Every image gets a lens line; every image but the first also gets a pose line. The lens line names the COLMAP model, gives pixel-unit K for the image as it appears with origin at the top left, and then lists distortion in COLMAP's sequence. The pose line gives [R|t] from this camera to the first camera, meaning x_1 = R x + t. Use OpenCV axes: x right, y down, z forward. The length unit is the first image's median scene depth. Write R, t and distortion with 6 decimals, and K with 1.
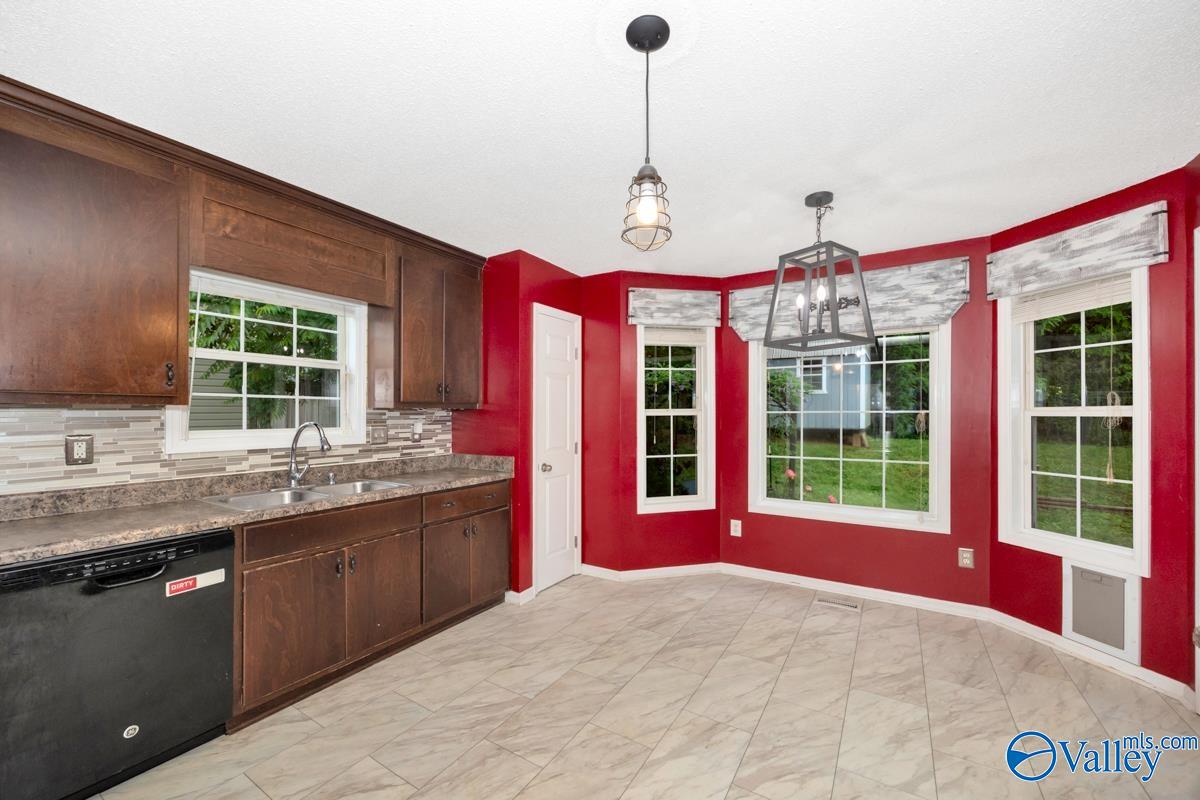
lens RADIAL K [[466.0, 0, 594.5], [0, 466.0, 416.2], [0, 0, 1]] dist [-0.002314, -0.000112]
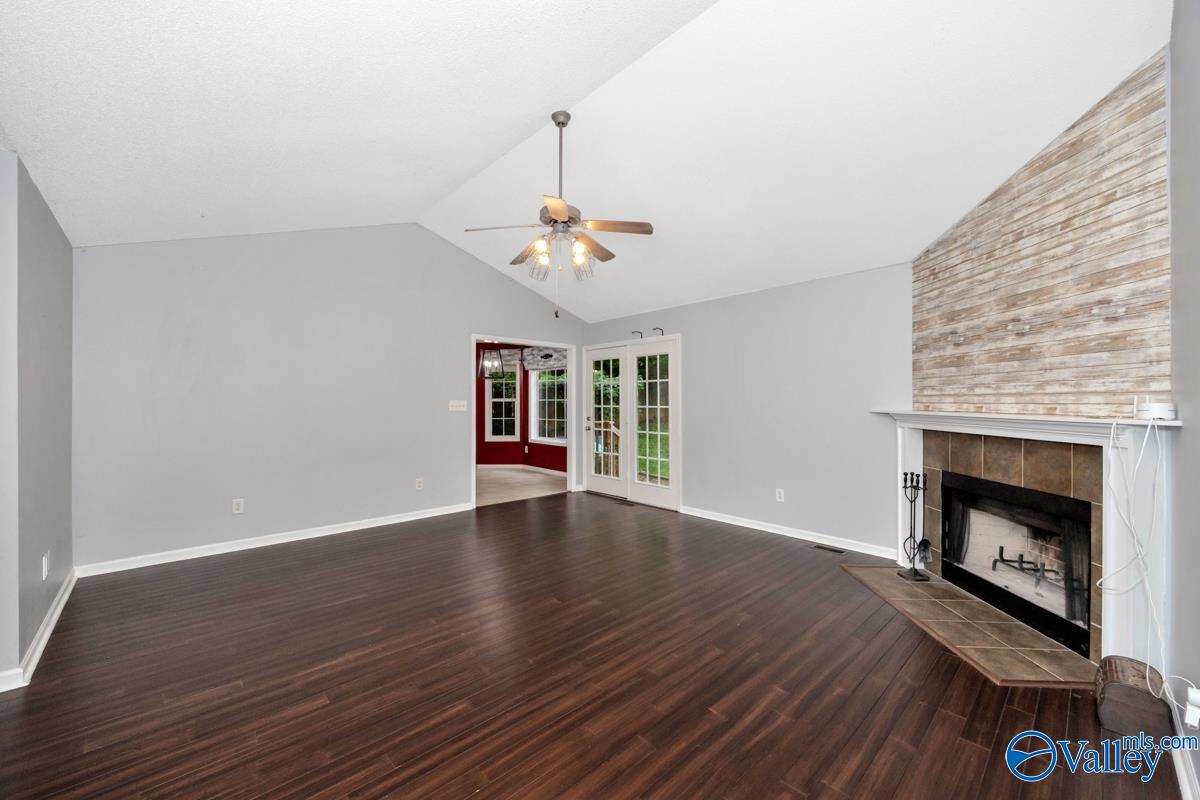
lens RADIAL K [[472.9, 0, 600.0], [0, 472.9, 400.0], [0, 0, 1]] dist [0.001699, -0.000095]
pose [[0.967067, 0.002081, -0.254514, 1.591455], [-0.004103, 0.999964, -0.007413, 0.009619], [0.254489, 0.008213, 0.967041, -1.516929]]
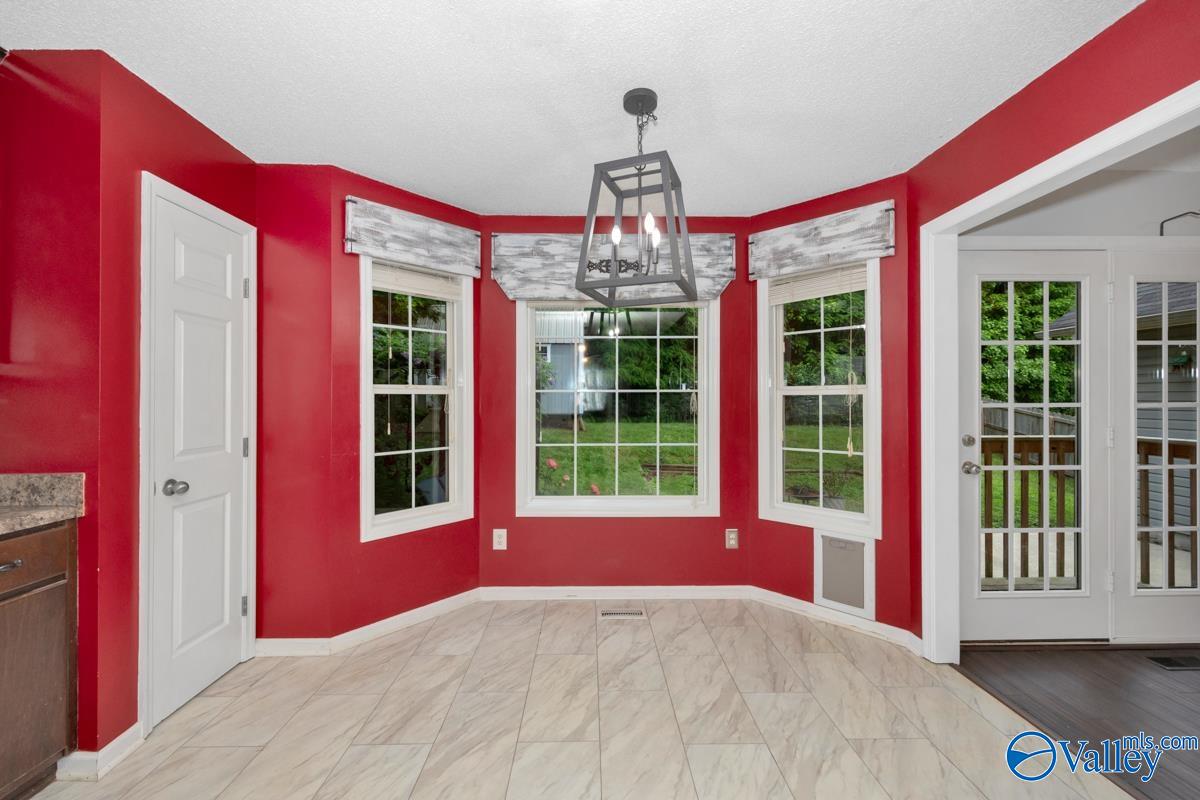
lens RADIAL K [[474.5, 0, 591.7], [0, 474.5, 401.0], [0, 0, 1]] dist [0.005692, -0.000181]
pose [[0.837094, 0.001023, 0.547059, -0.002751], [0.001646, 0.999989, -0.004389, 0.016114], [-0.547057, 0.004575, 0.837083, 0.314710]]
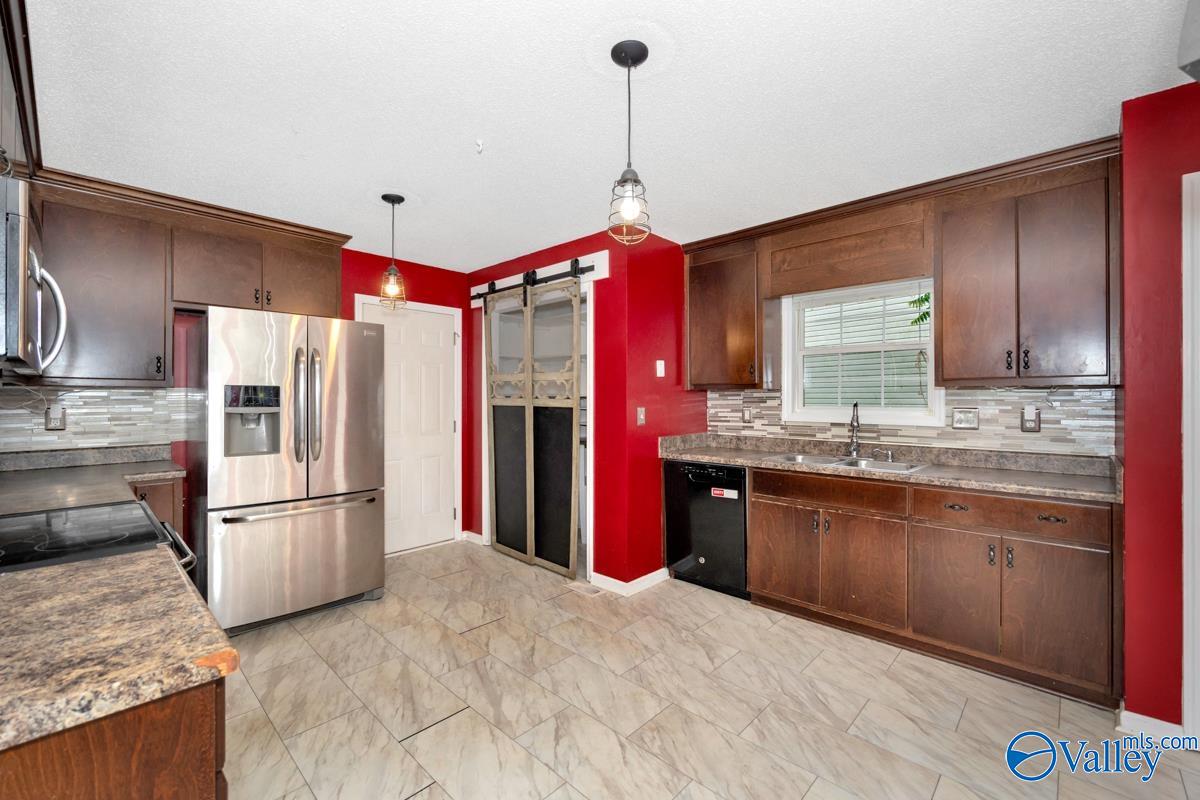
lens RADIAL K [[504.2, 0, 601.1], [0, 504.2, 398.9], [0, 0, 1]] dist [-0.003616, -0.000167]
pose [[-0.187115, 0.000706, -0.982338, 0.592534], [-0.007508, 0.999970, 0.002149, 0.006971], [0.982309, 0.007778, -0.187104, 0.517292]]
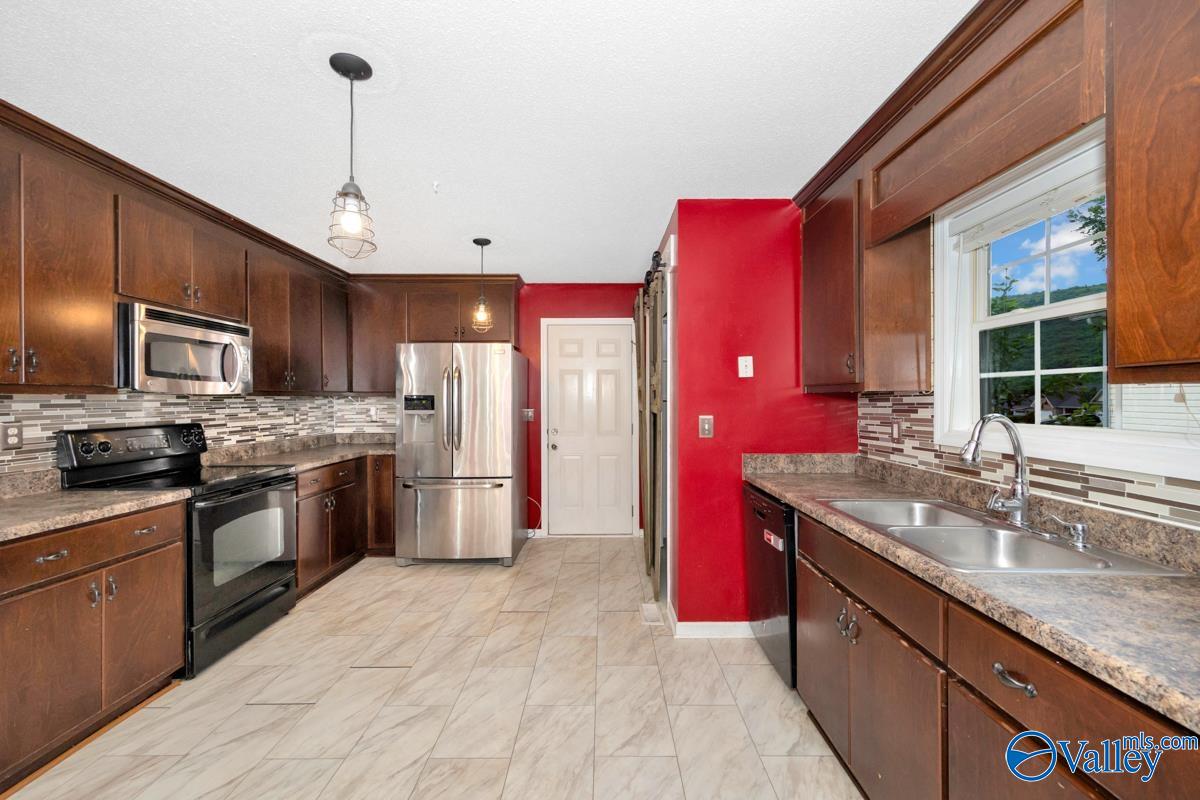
lens RADIAL K [[480.2, 0, 600.0], [0, 480.2, 400.0], [0, 0, 1]] dist [0.019297, -0.000008]
pose [[-0.844338, 0.000773, -0.535811, 0.105506], [-0.003387, 0.999971, 0.006779, -0.006368], [0.535801, 0.007539, -0.844311, 1.039927]]
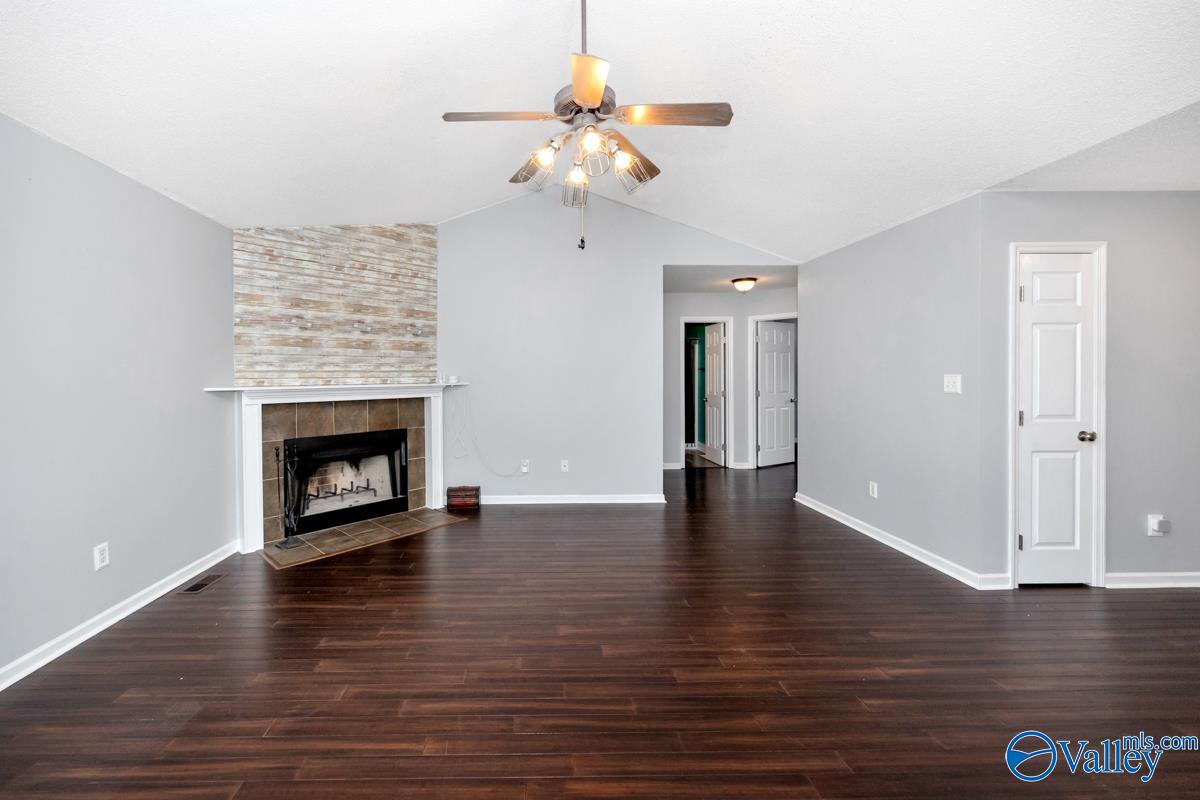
lens RADIAL K [[496.3, 0, 548.6], [0, 496.3, 378.2], [0, 0, 1]] dist [0.000493, -0.000197]
pose [[-0.549382, -0.005192, 0.835555, 0.598378], [0.009977, 0.999869, 0.012773, -0.005206], [-0.835512, 0.015354, -0.549258, -0.033368]]
